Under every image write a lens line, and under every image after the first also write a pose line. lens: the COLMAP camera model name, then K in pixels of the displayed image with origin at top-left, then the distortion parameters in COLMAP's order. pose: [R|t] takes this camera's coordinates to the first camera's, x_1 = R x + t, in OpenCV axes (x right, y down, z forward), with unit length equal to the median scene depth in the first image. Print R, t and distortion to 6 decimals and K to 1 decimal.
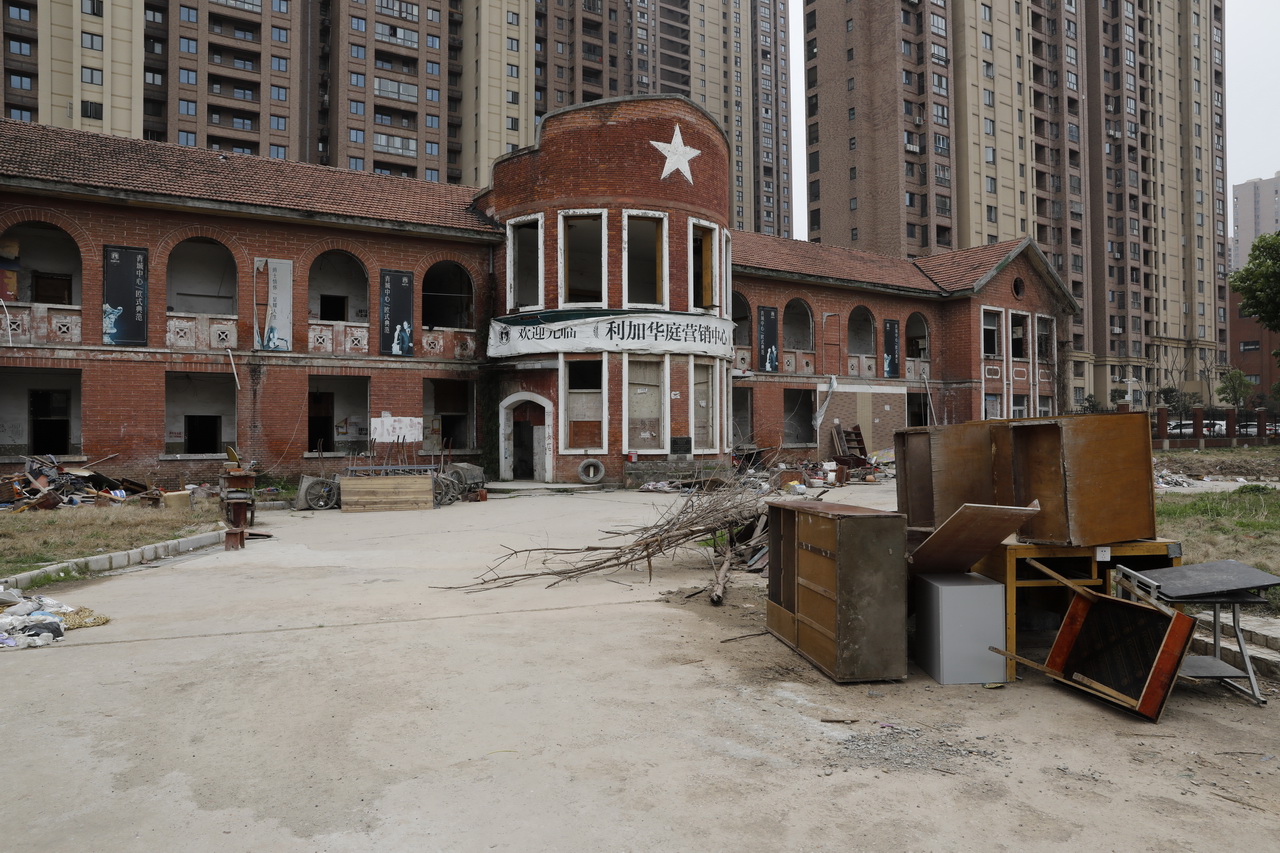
lens RADIAL K [[884.5, 0, 645.4], [0, 884.5, 424.7], [0, 0, 1]] dist [-0.070536, 0.035958]
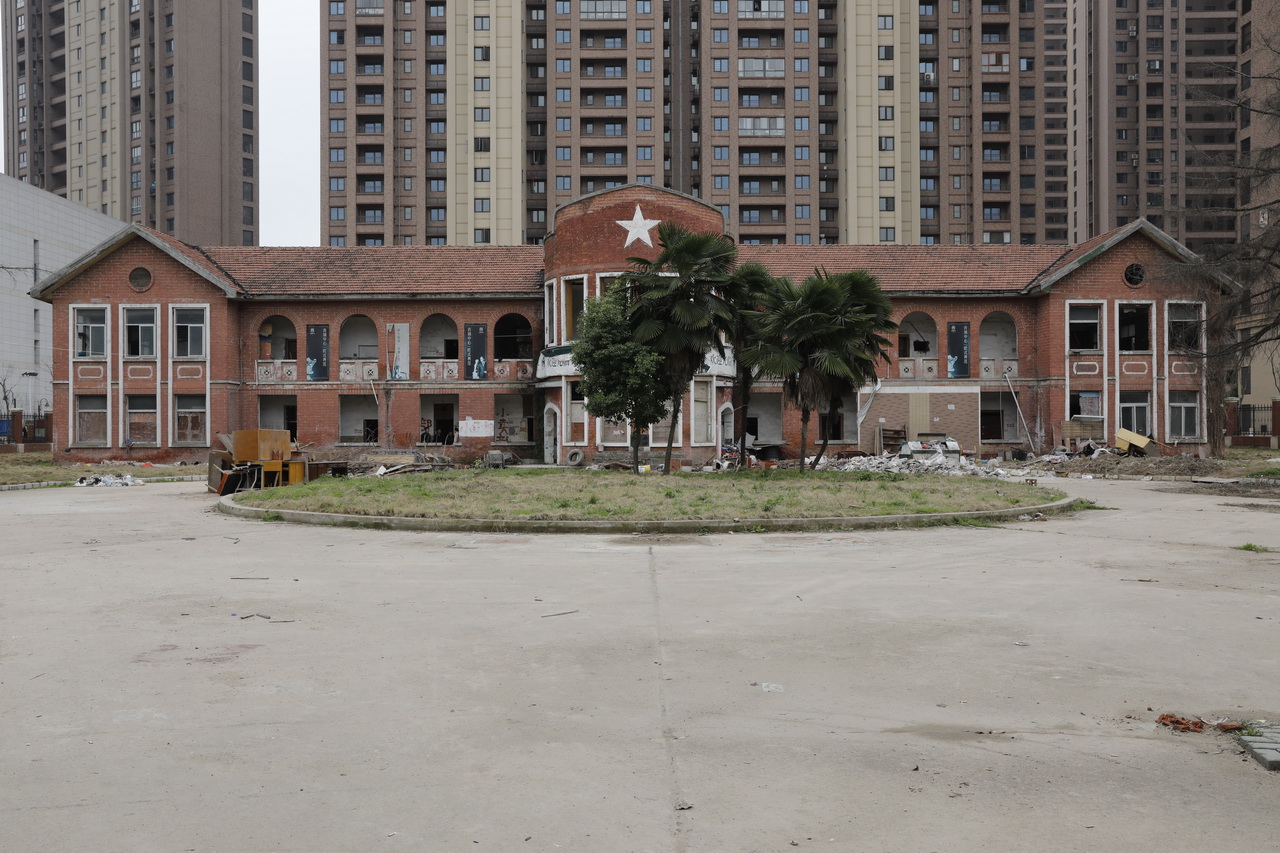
lens RADIAL K [[1211.3, 0, 640.5], [0, 1211.3, 434.6], [0, 0, 1]] dist [0.012008, 0.000000]
pose [[0.830459, 0.005482, -0.557053, 1.097103], [0.003904, 0.999870, 0.015659, -0.014951], [0.557066, -0.015179, 0.830329, -0.569469]]
